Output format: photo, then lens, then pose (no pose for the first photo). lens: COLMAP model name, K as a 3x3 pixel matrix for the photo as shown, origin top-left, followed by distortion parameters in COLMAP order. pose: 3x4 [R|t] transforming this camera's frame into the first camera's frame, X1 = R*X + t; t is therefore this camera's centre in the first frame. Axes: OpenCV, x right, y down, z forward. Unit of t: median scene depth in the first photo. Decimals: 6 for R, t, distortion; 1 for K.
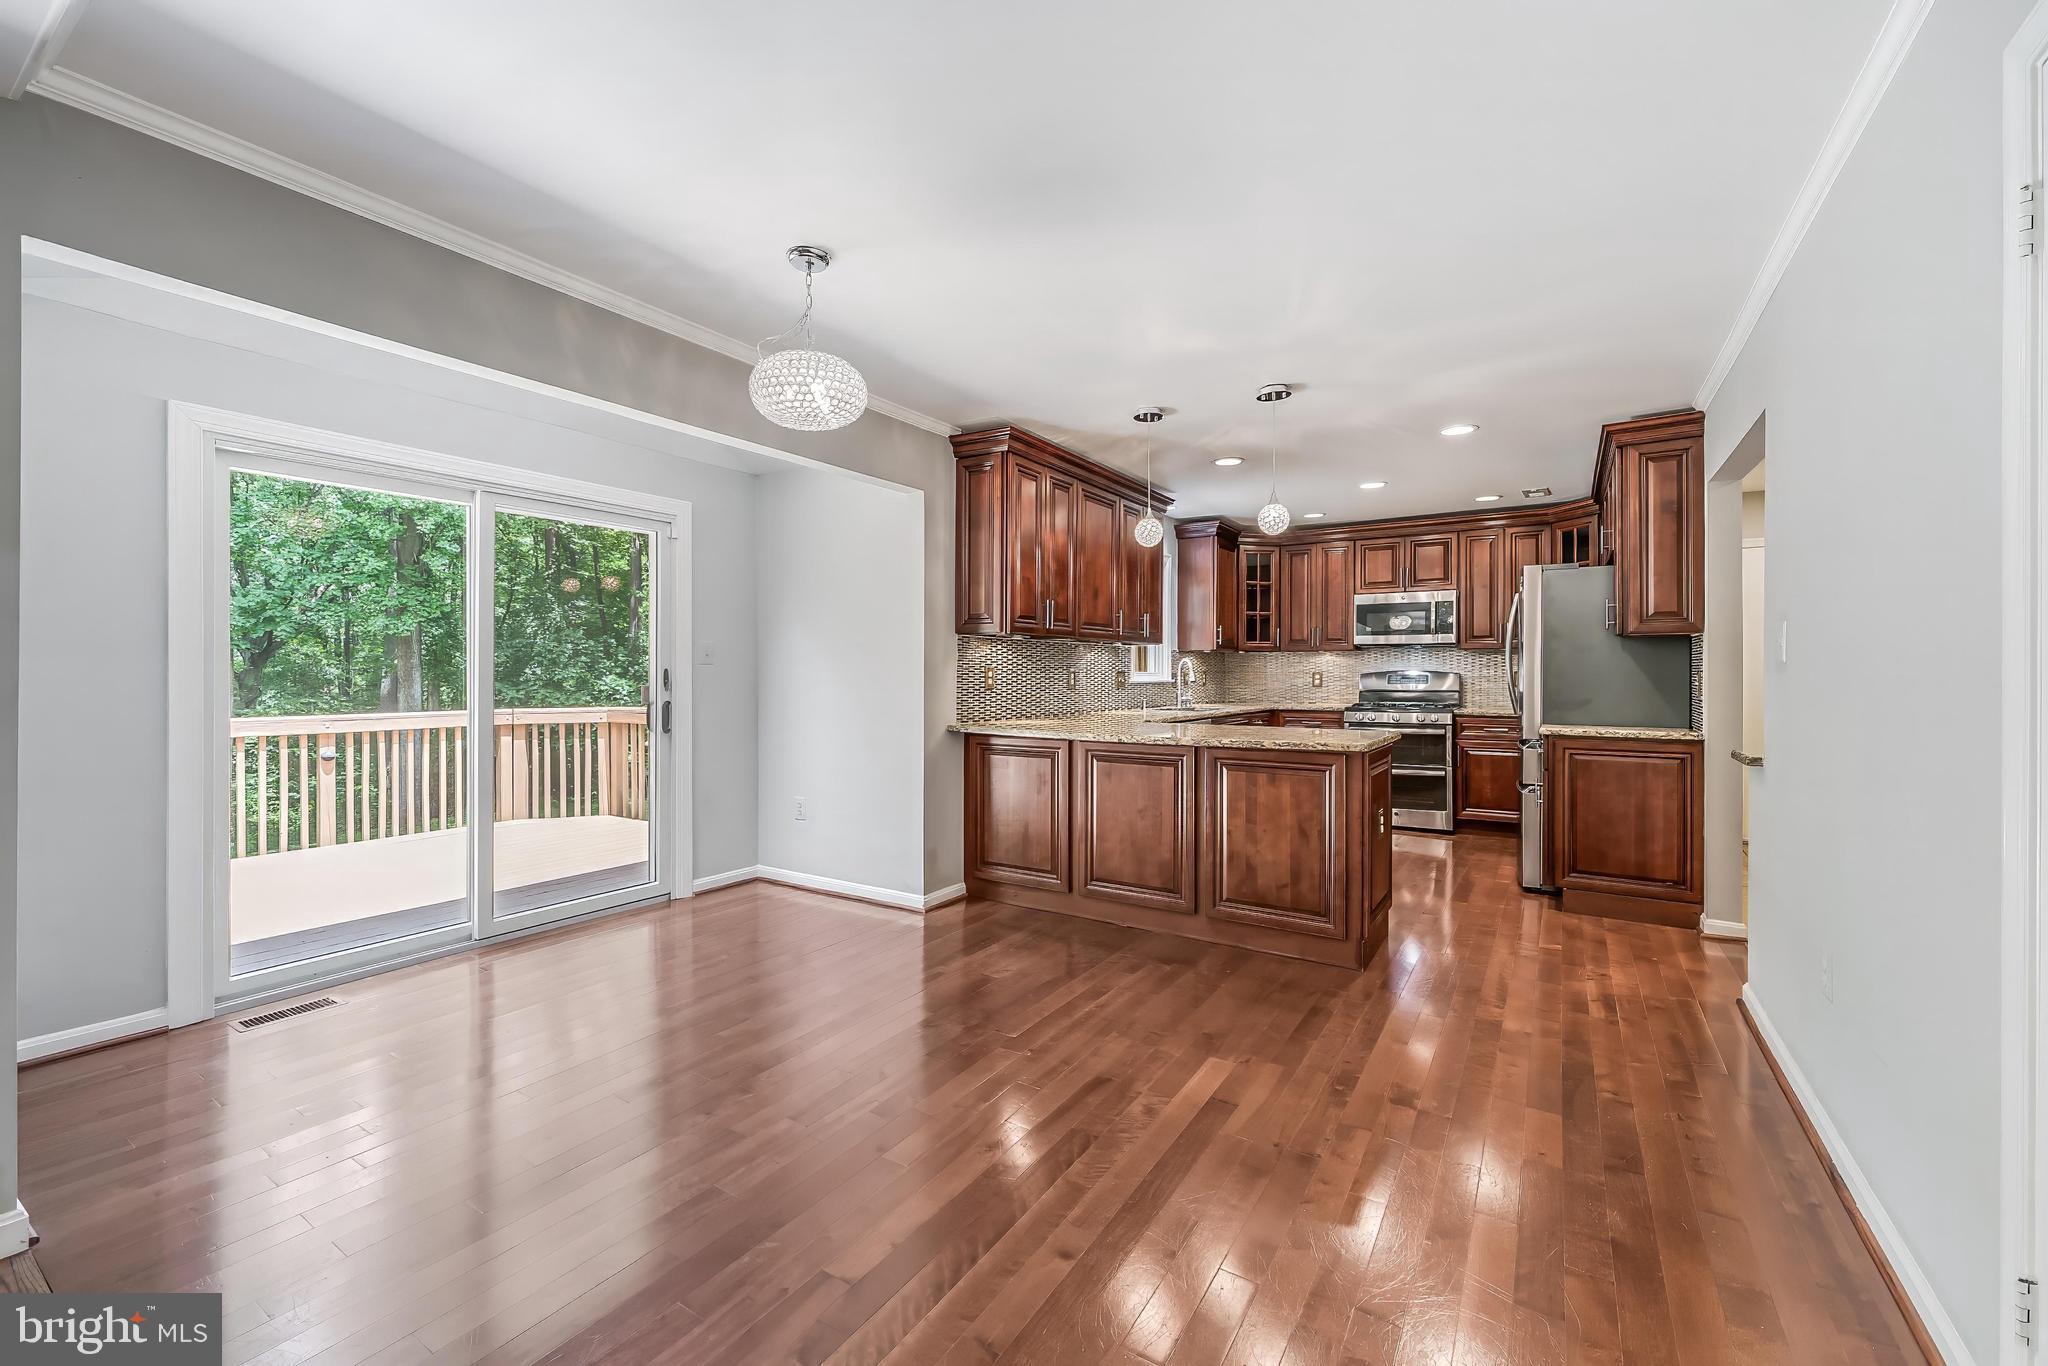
lens RADIAL K [[825.4, 0, 1028.5], [0, 825.4, 673.7], [0, 0, 1]] dist [0.000399, -0.000296]
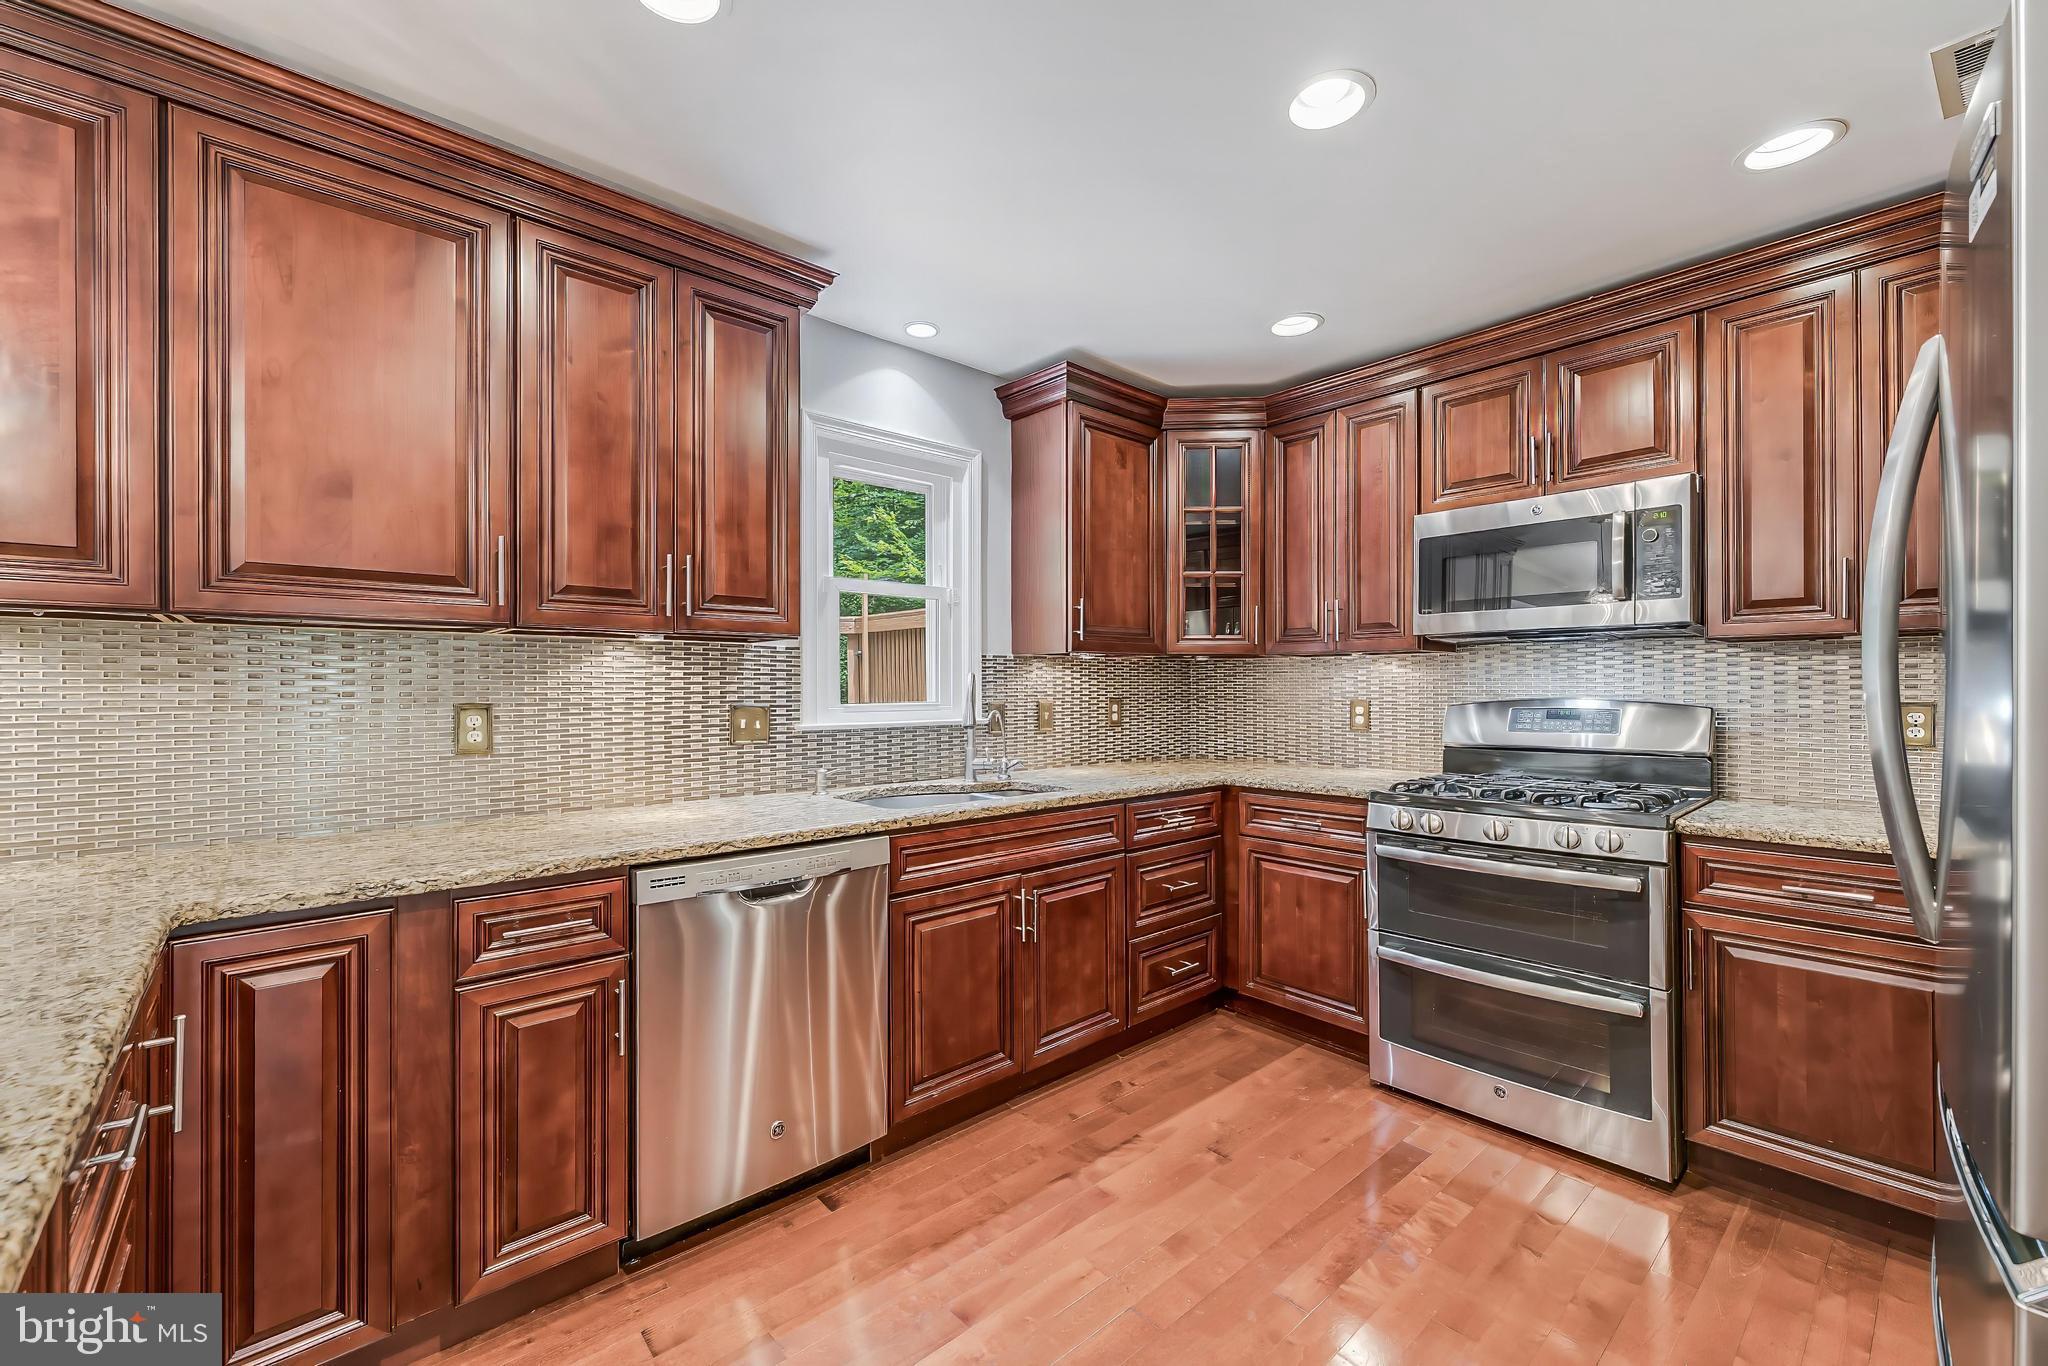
lens RADIAL K [[825.4, 0, 1030.1], [0, 825.4, 688.1], [0, 0, 1]] dist [0.000399, -0.000296]
pose [[0.964344, -0.003371, -0.264631, 0.372684], [0.003349, 0.999994, -0.000534, -0.010993], [0.264631, -0.000371, 0.964350, 0.642662]]
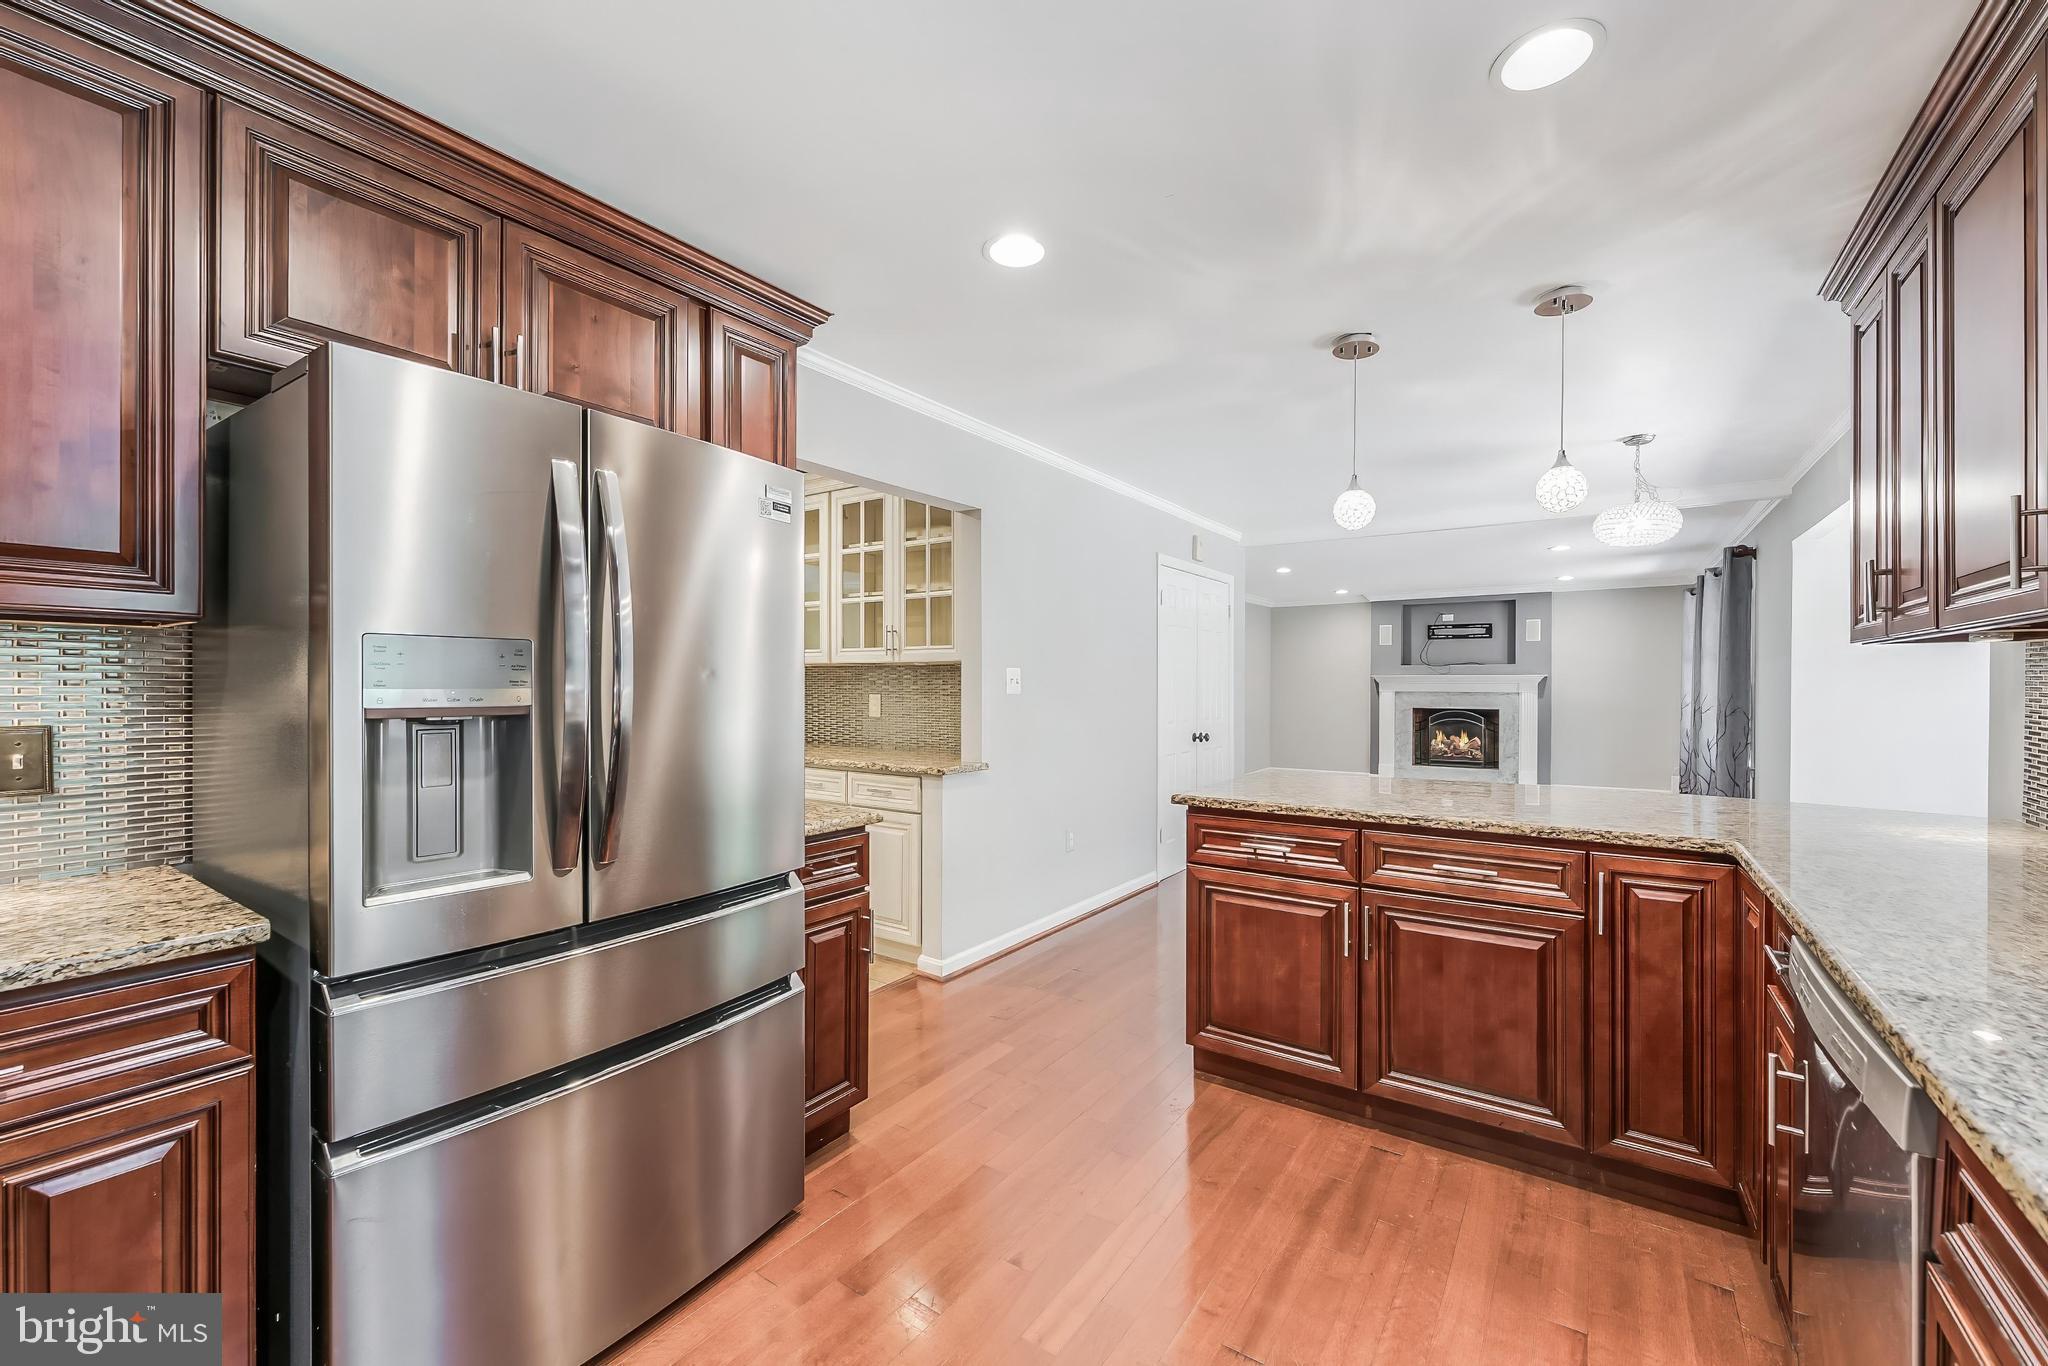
lens RADIAL K [[825.4, 0, 1034.2], [0, 825.4, 689.9], [0, 0, 1]] dist [0.000399, -0.000296]
pose [[-0.999708, -0.003914, 0.023836, 0.364389], [-0.003708, 0.999955, 0.008700, -0.015341], [-0.023869, 0.008609, -0.999678, 1.122900]]
